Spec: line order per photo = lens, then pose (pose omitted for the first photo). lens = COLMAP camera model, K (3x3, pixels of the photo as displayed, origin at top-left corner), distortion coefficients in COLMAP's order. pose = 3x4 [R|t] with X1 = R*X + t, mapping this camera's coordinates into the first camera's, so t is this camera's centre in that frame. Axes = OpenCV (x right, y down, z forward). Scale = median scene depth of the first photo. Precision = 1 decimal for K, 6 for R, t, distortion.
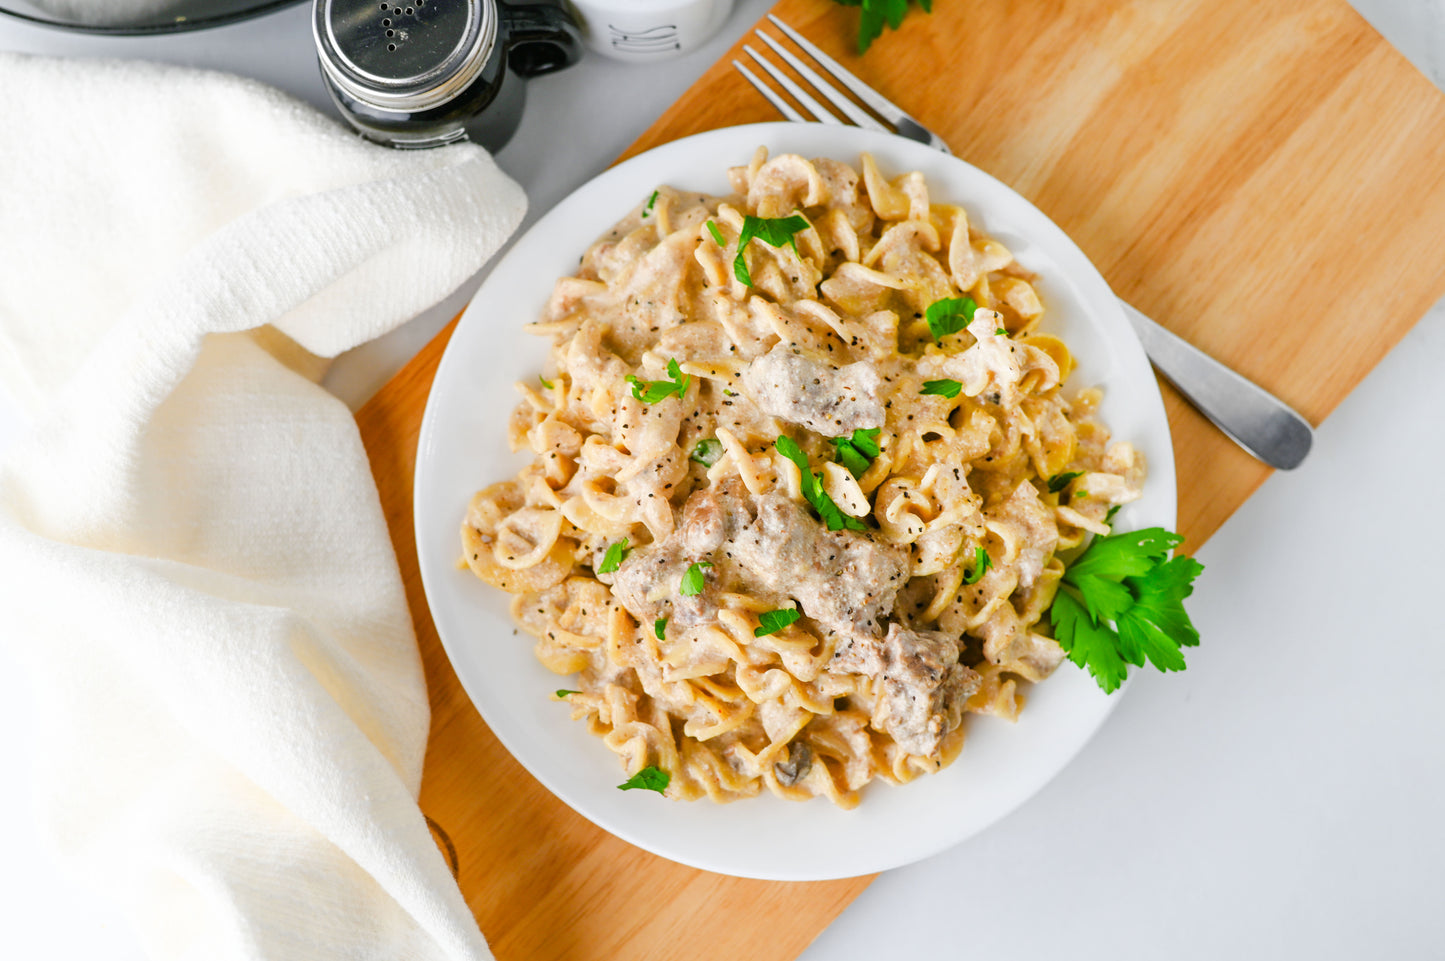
lens RADIAL K [[2280.2, 0, 722.5], [0, 2280.2, 480.5], [0, 0, 1]] dist [-0.159298, 0.084703]
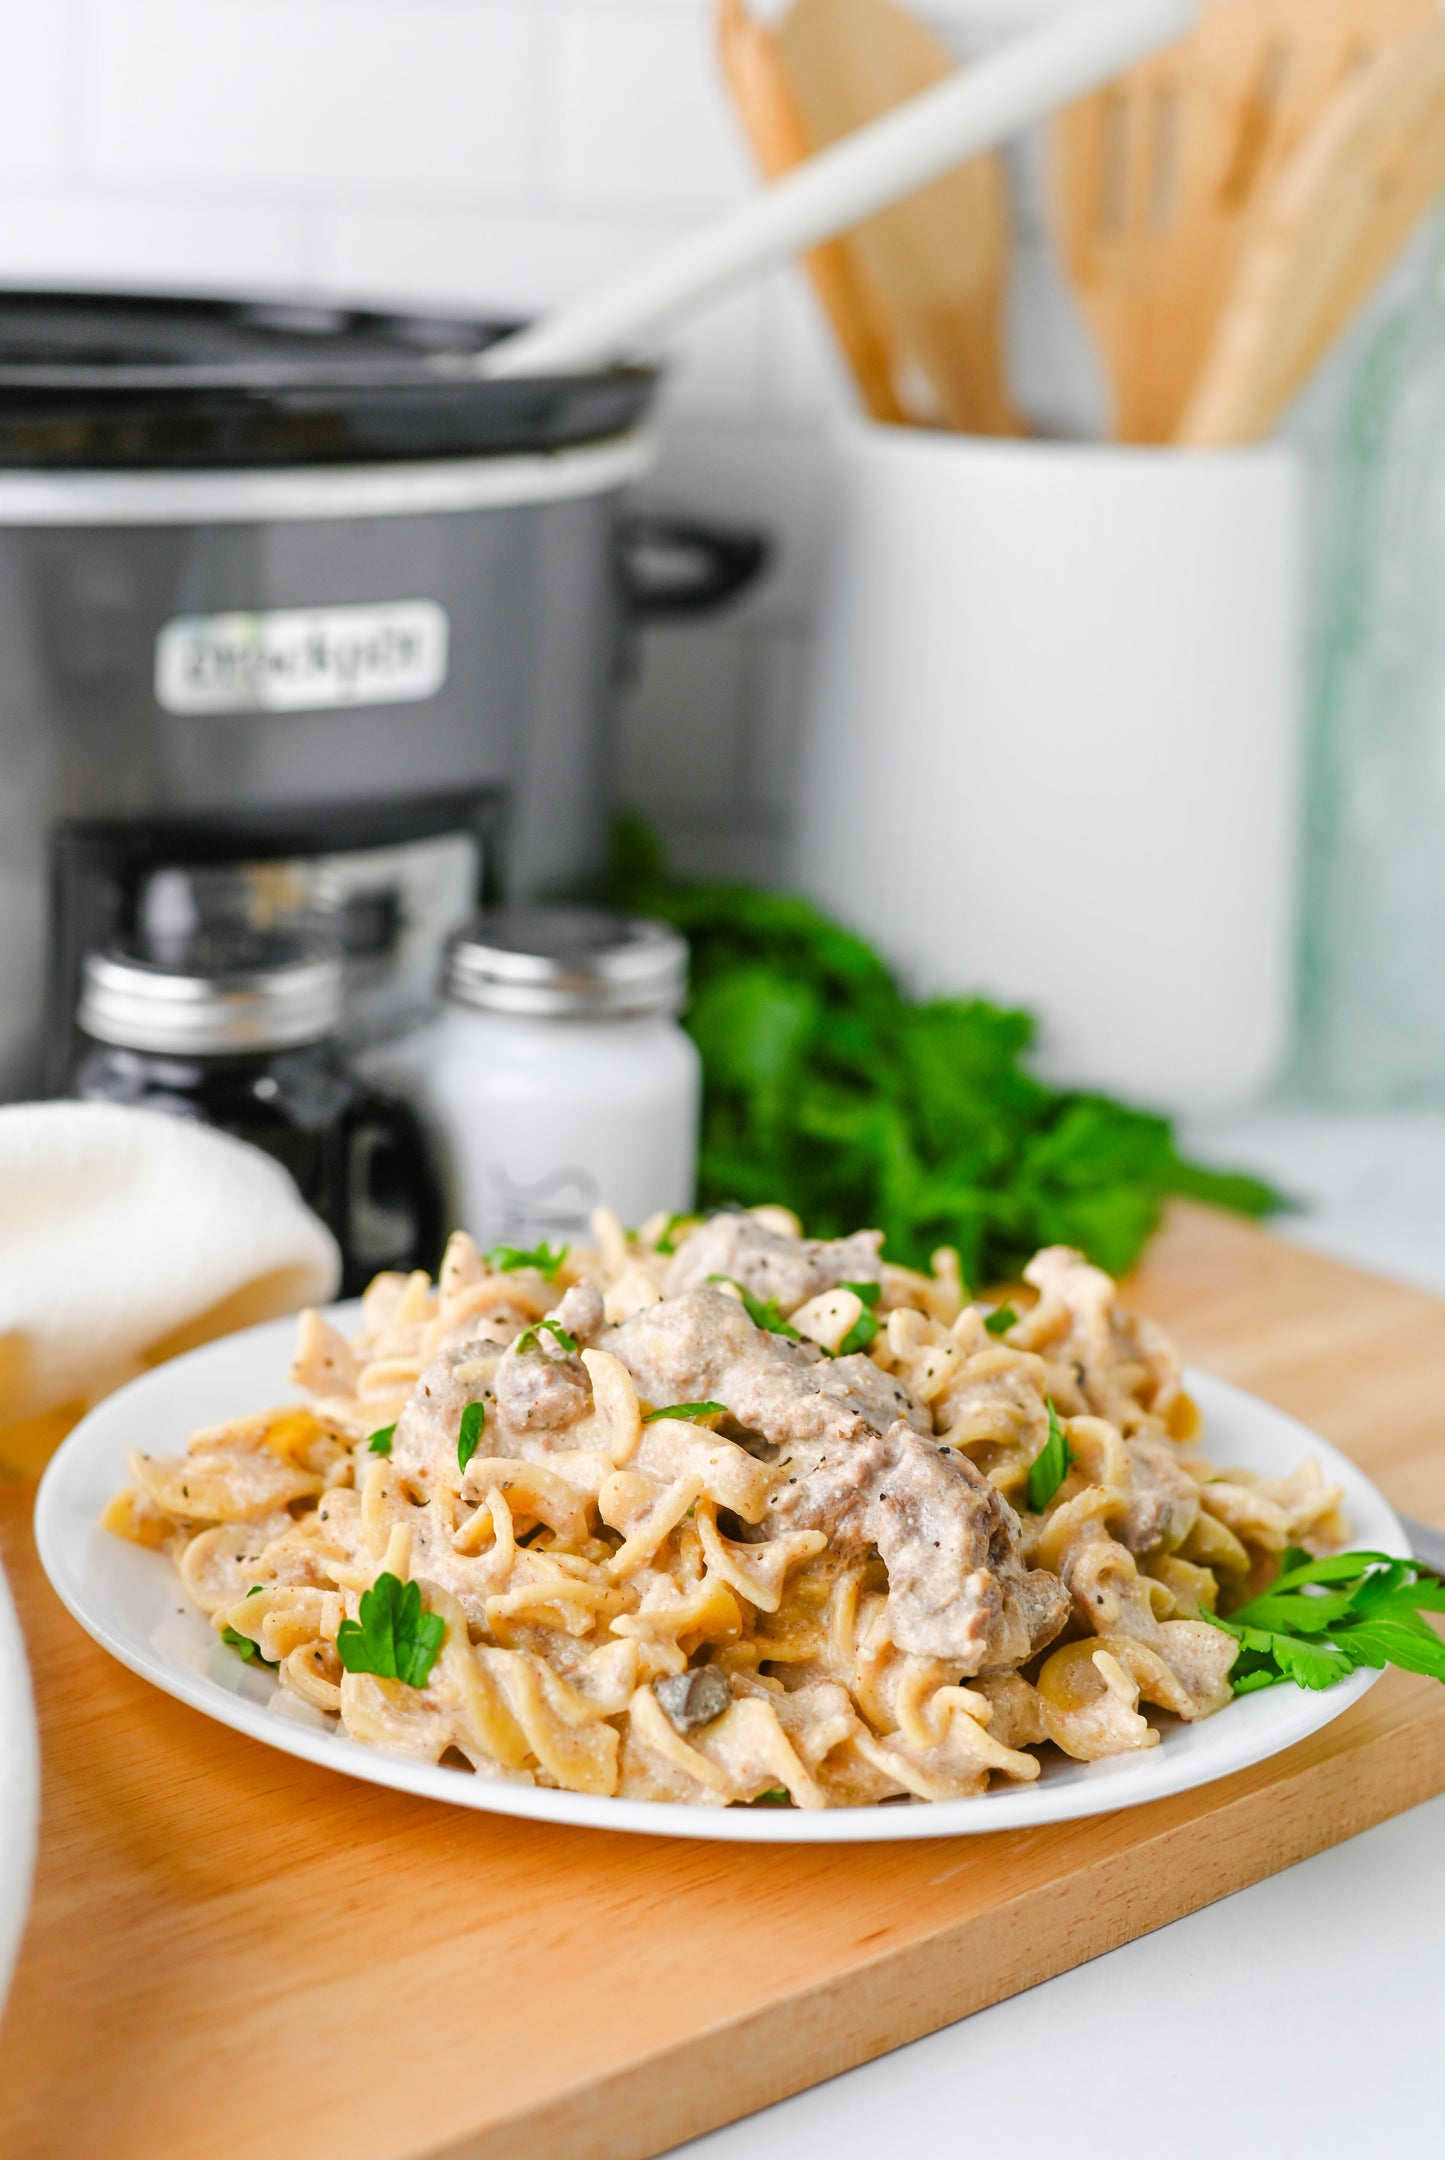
lens RADIAL K [[3548.0, 0, 722.5], [0, 3548.0, 1080.0], [0, 0, 1]] dist [-0.144593, -0.036429]
pose [[0.996869, 0.070450, -0.035891, 0.056094], [-0.058666, 0.354737, -0.933124, 0.802698], [-0.053007, 0.932308, 0.357759, 0.607161]]
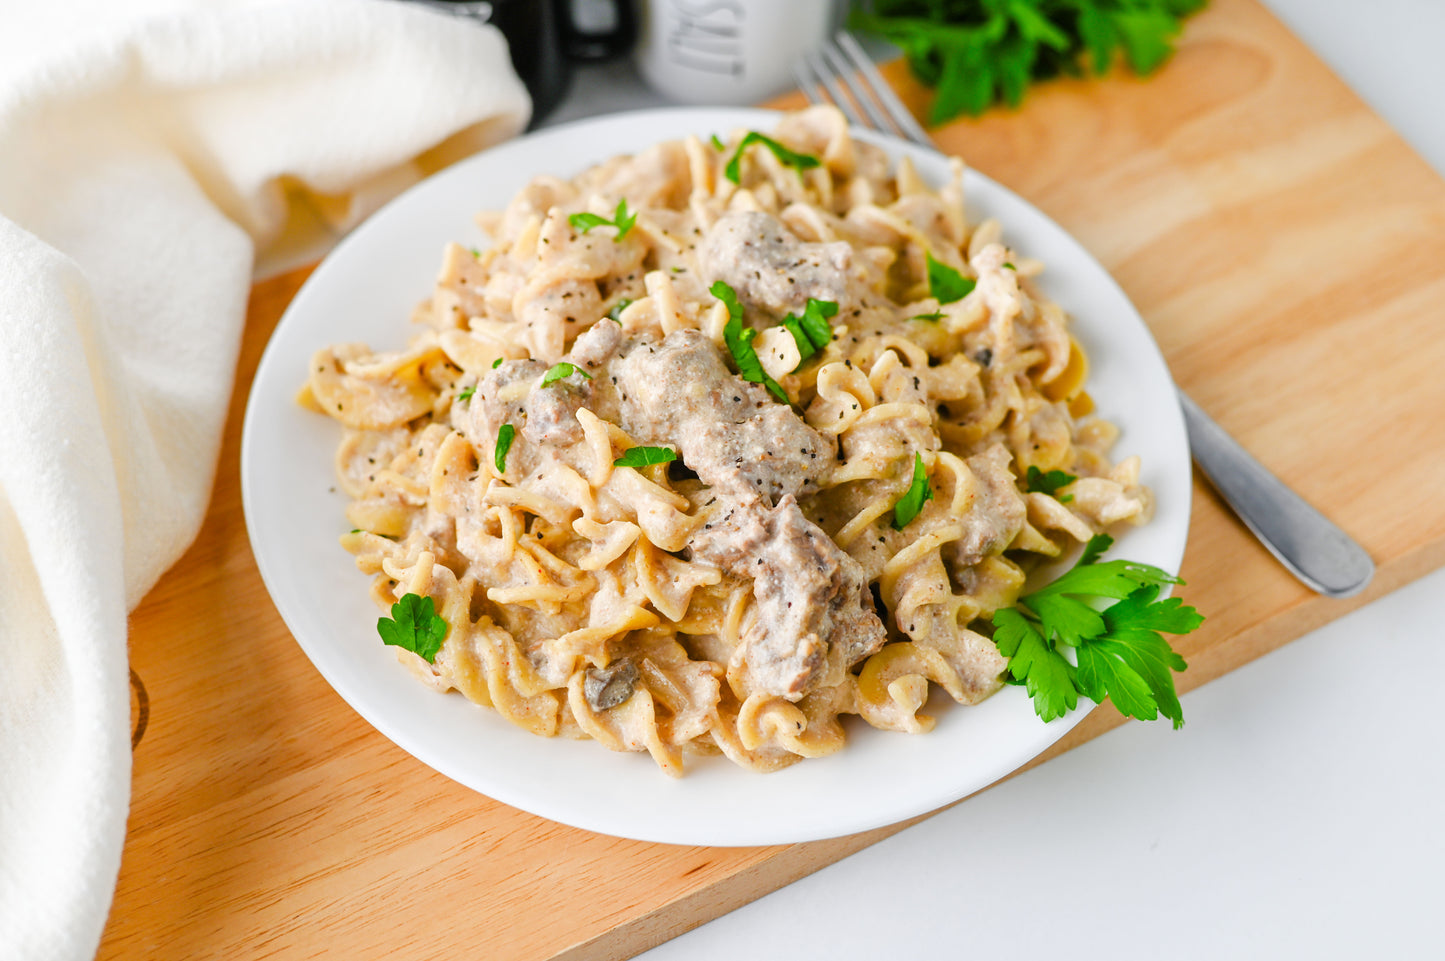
lens RADIAL K [[2280.2, 0, 722.5], [0, 2280.2, 480.5], [0, 0, 1]] dist [-0.159298, 0.084703]
pose [[0.957805, 0.243797, -0.152228, 0.165082], [-0.287225, 0.792360, -0.538207, 0.467484], [-0.010594, 0.559221, 0.828951, 0.350012]]
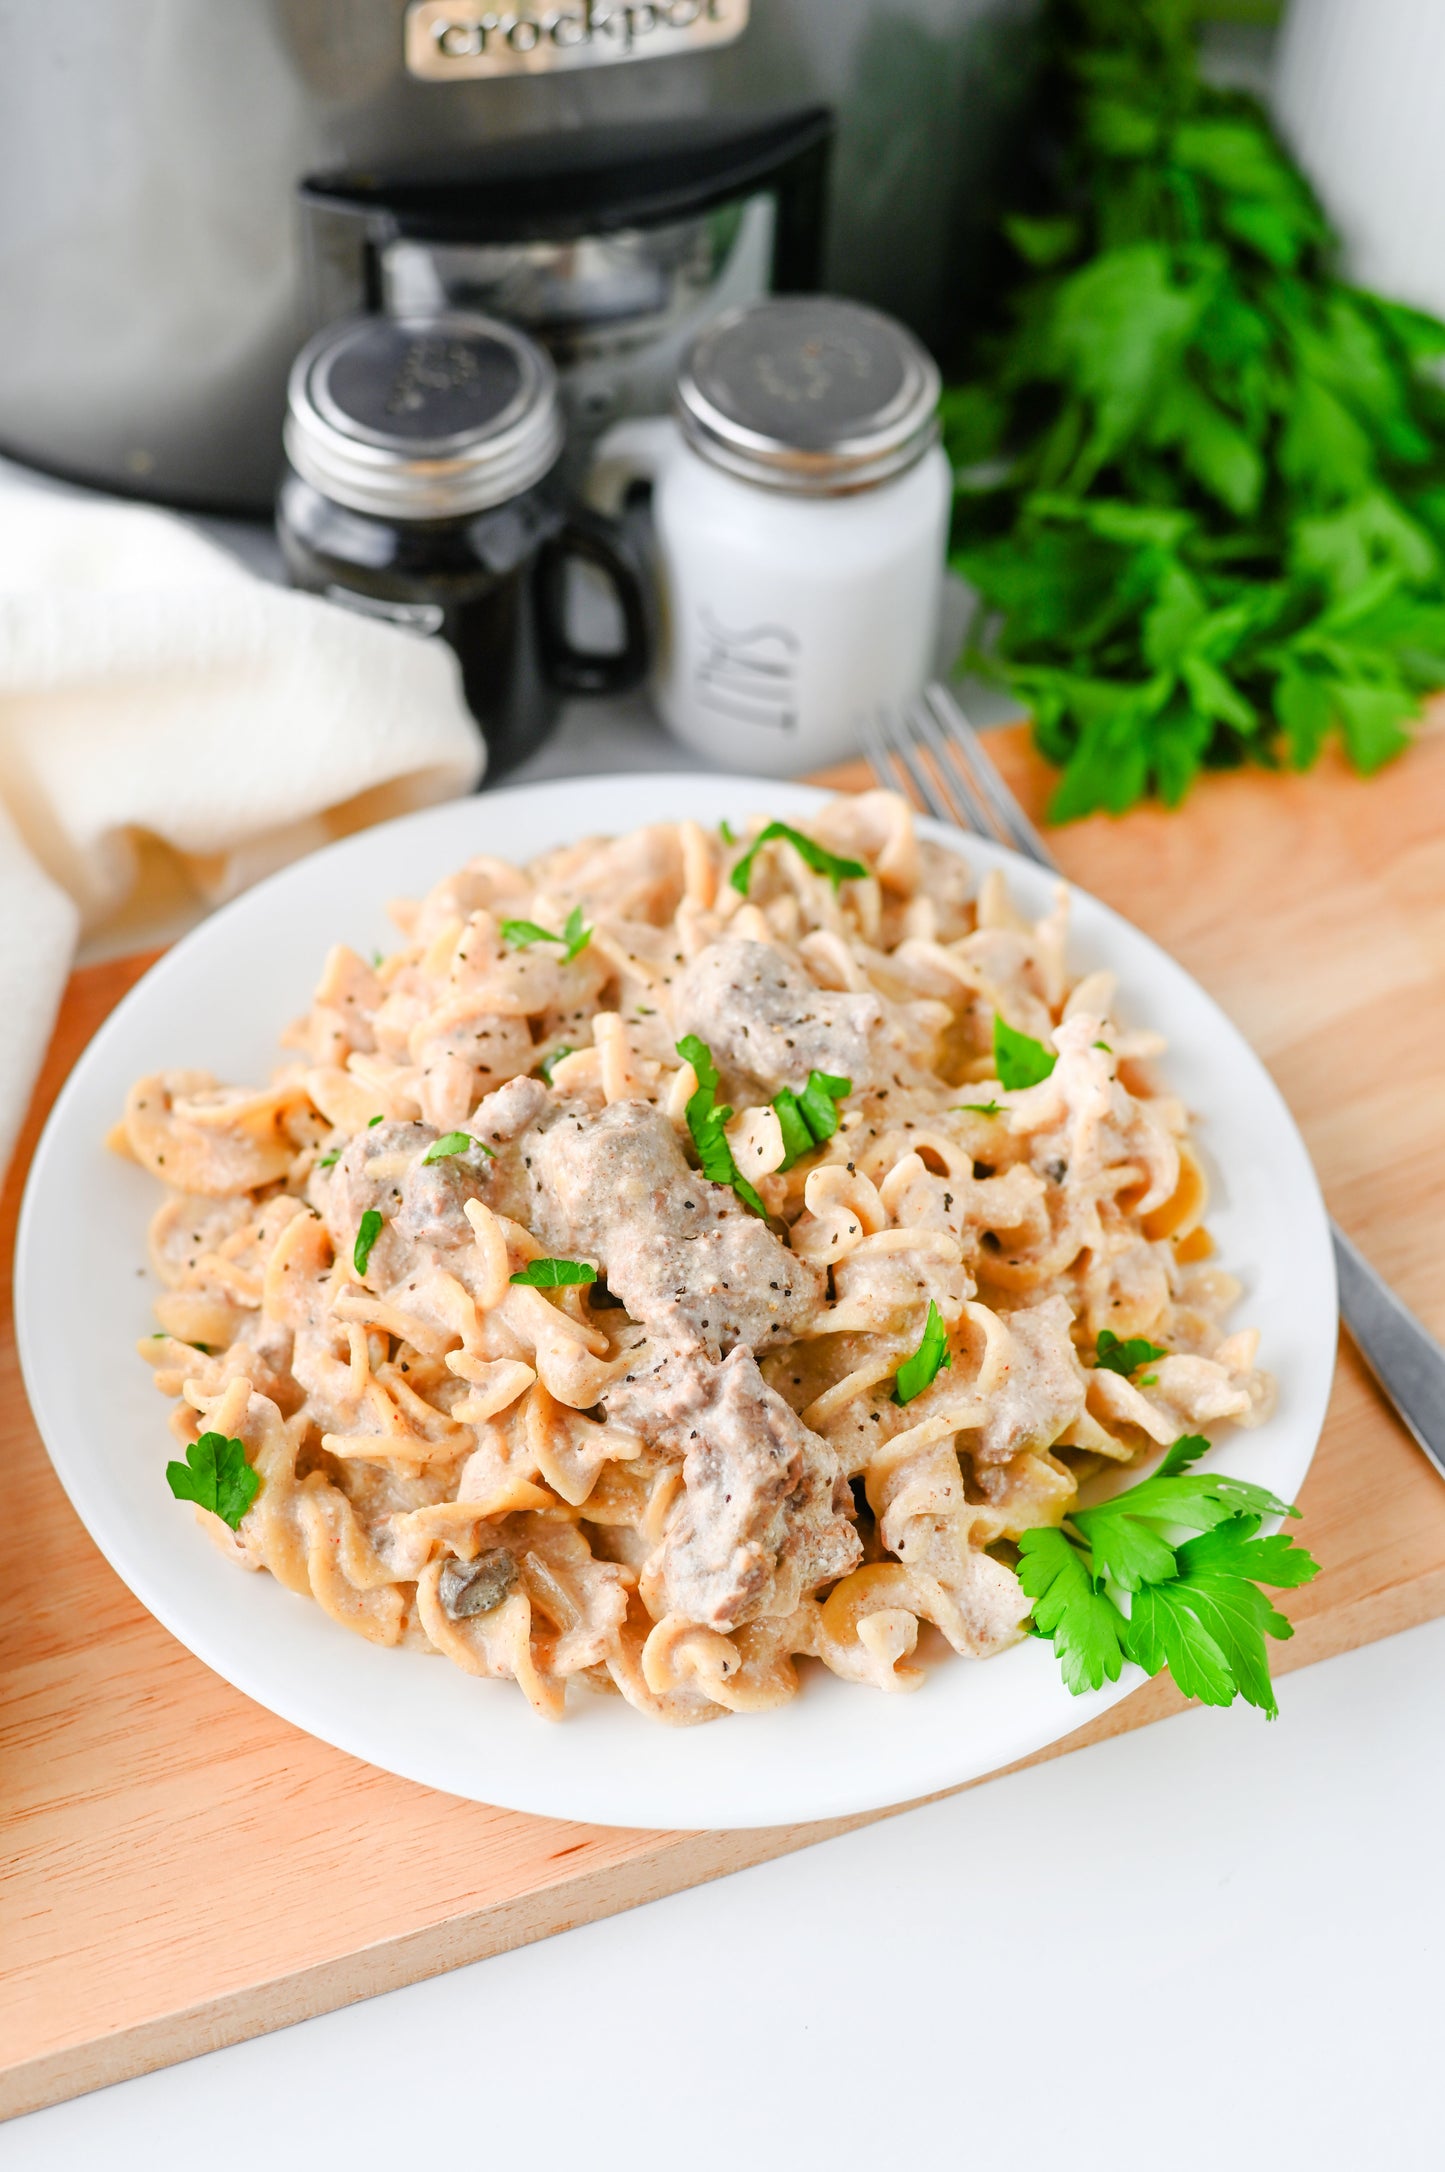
lens RADIAL K [[3427.4, 0, 722.5], [0, 3427.4, 1086.0], [0, 0, 1]] dist [-0.159298, 0.084703]
pose [[0.921230, 0.320083, -0.221091, 0.228220], [-0.388862, 0.741623, -0.546610, 0.461850], [-0.010995, 0.589527, 0.807674, 0.281434]]
